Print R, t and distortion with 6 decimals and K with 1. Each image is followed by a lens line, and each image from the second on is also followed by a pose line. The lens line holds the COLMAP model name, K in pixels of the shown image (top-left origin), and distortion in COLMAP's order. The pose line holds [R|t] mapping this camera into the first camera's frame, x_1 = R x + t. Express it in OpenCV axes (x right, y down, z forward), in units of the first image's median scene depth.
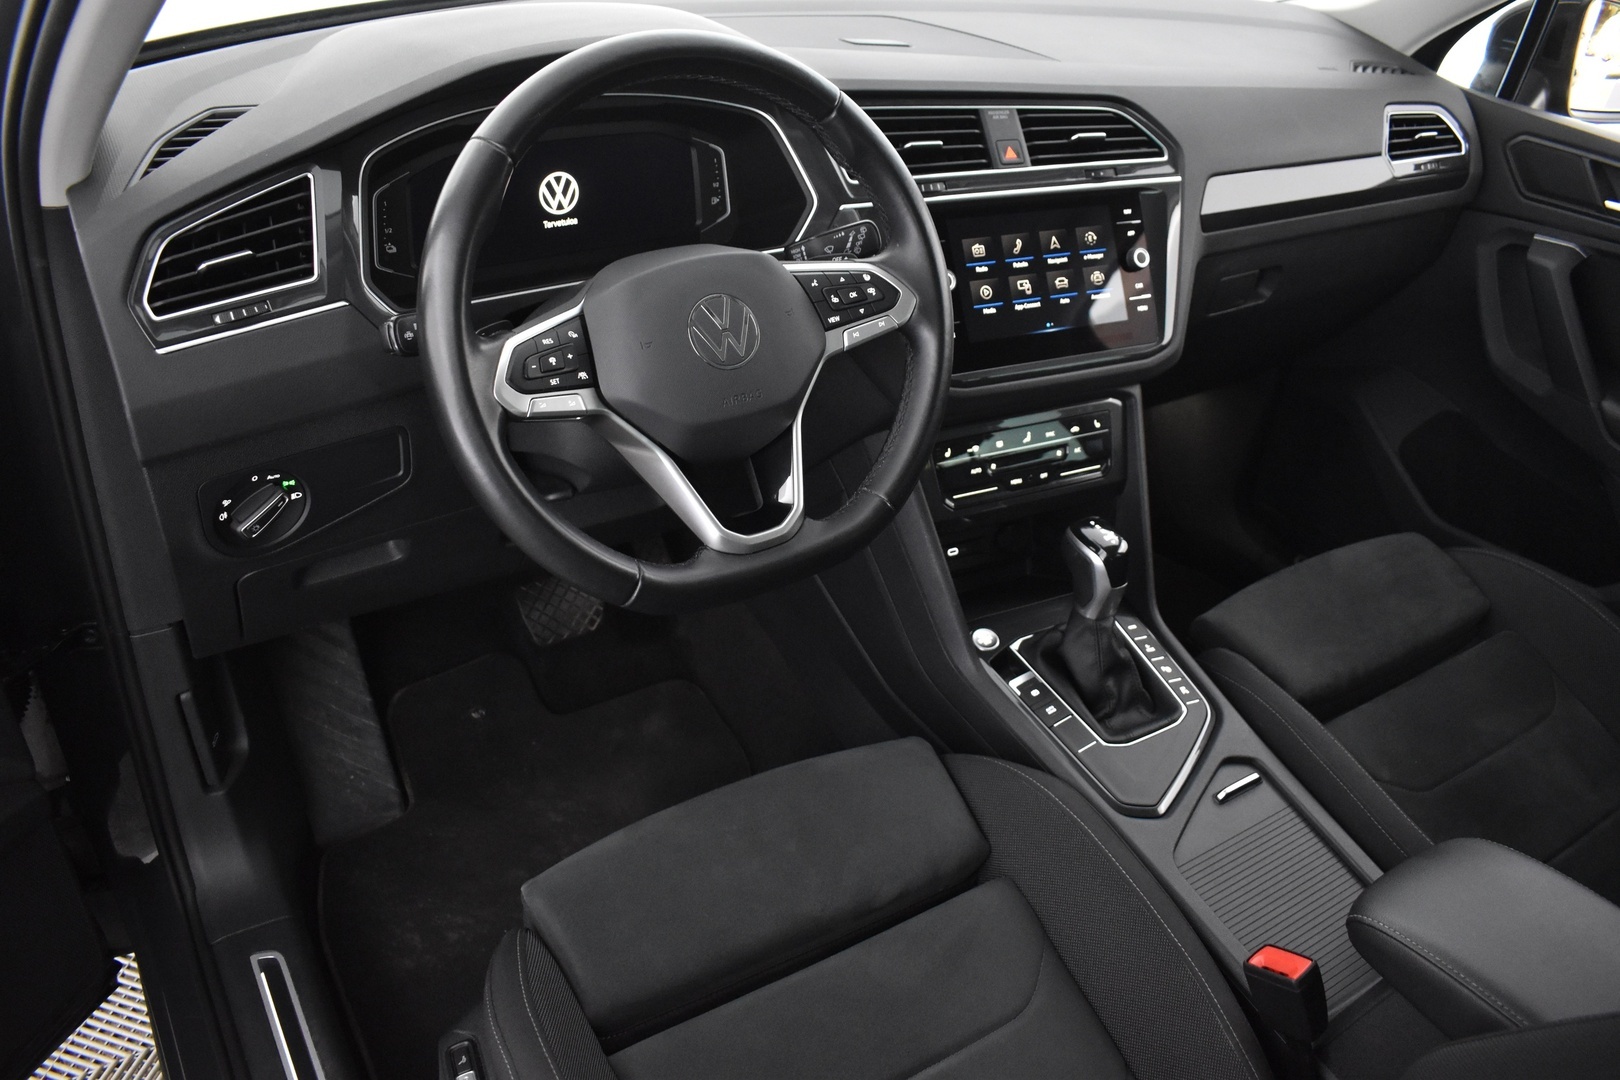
lens RADIAL K [[1262.7, 0, 822.8], [0, 1262.7, 533.7], [0, 0, 1]] dist [-0.097269, 0.008292]
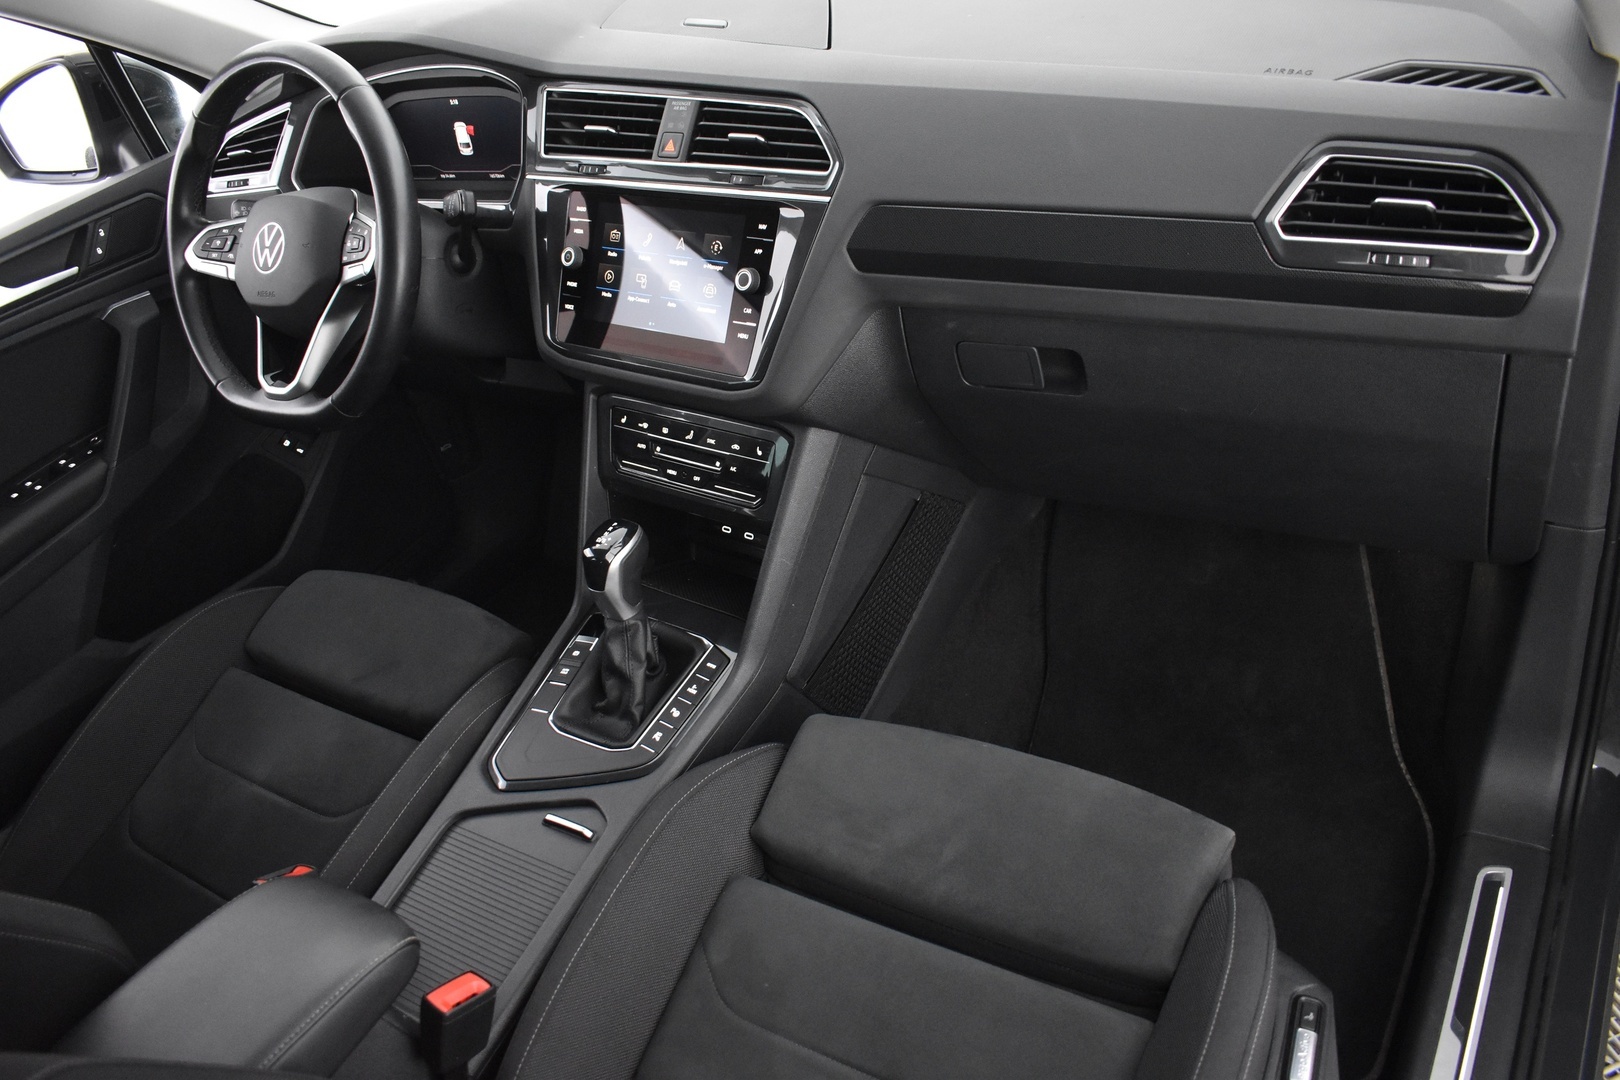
lens RADIAL K [[1262.7, 0, 816.3], [0, 1262.7, 532.0], [0, 0, 1]] dist [-0.097269, 0.008292]
pose [[0.424328, 0.381827, -0.821069, 1.103525], [-0.300264, 0.914778, 0.270229, -0.320760], [0.854276, 0.131871, 0.502815, 0.630185]]
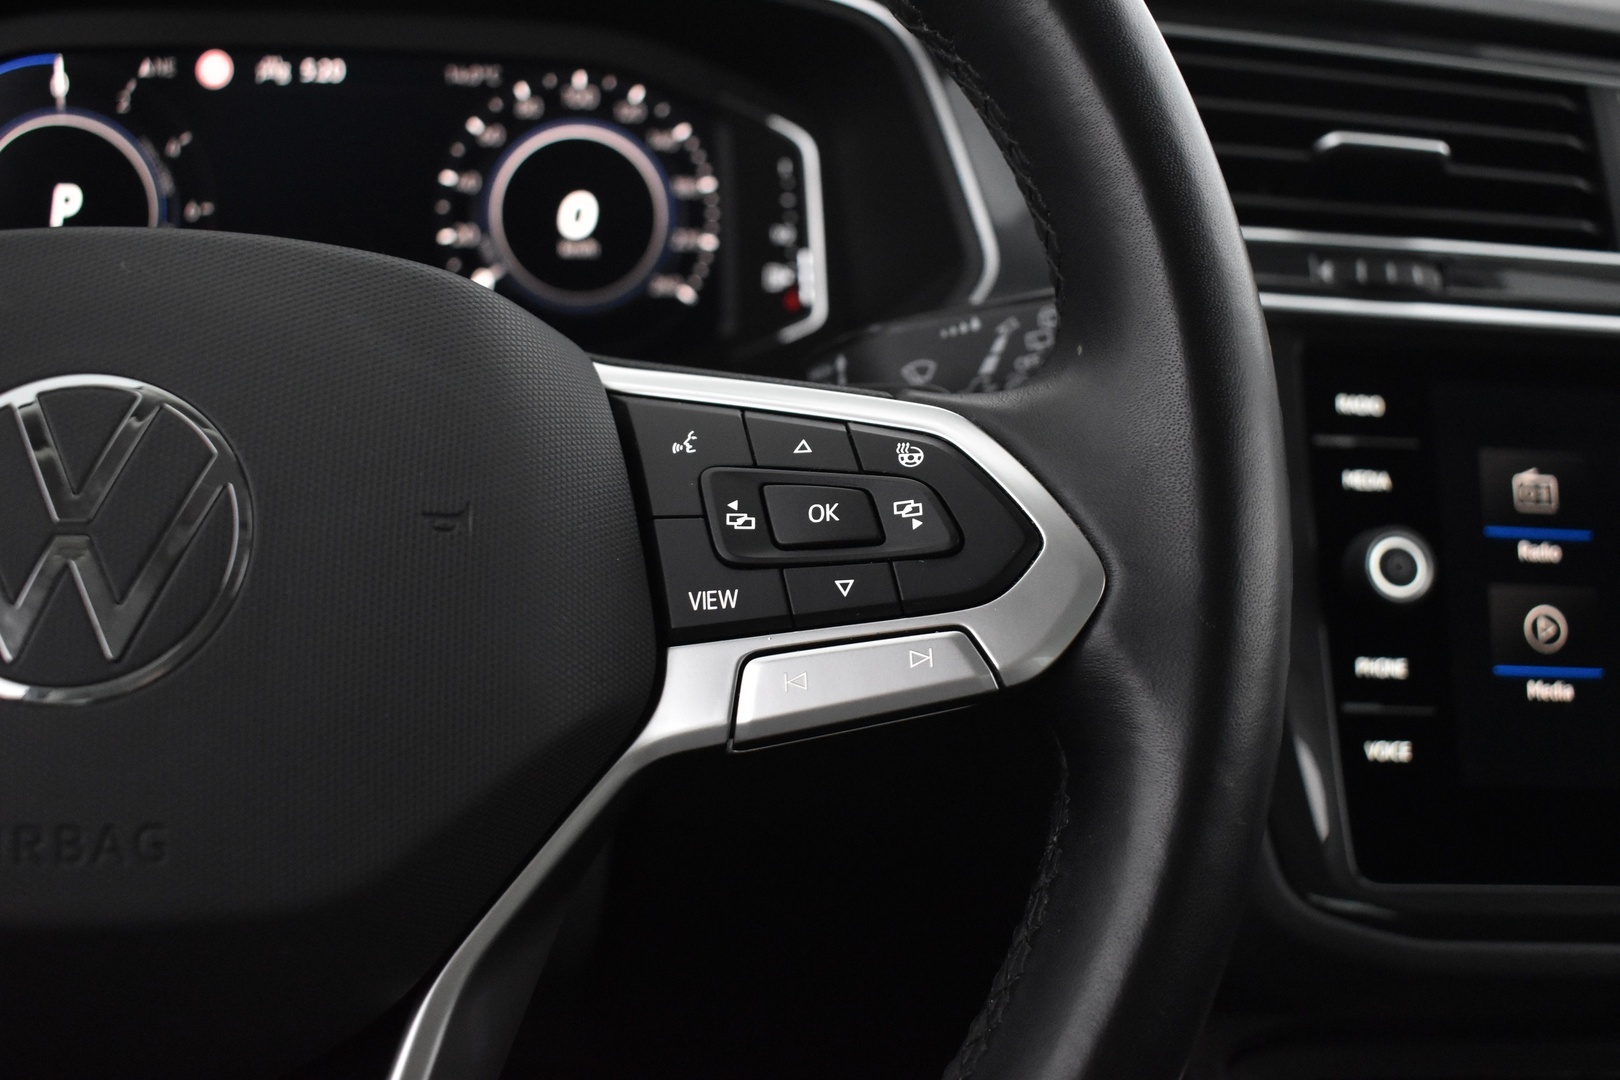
lens RADIAL K [[1598.5, 0, 823.0], [0, 1598.5, 503.4], [0, 0, 1]] dist [-0.075449, 0.000000]
pose [[0.917247, 0.117610, -0.380561, 0.107653], [-0.210731, 0.954040, -0.213073, -0.100808], [0.338011, 0.275637, 0.899874, 0.576600]]
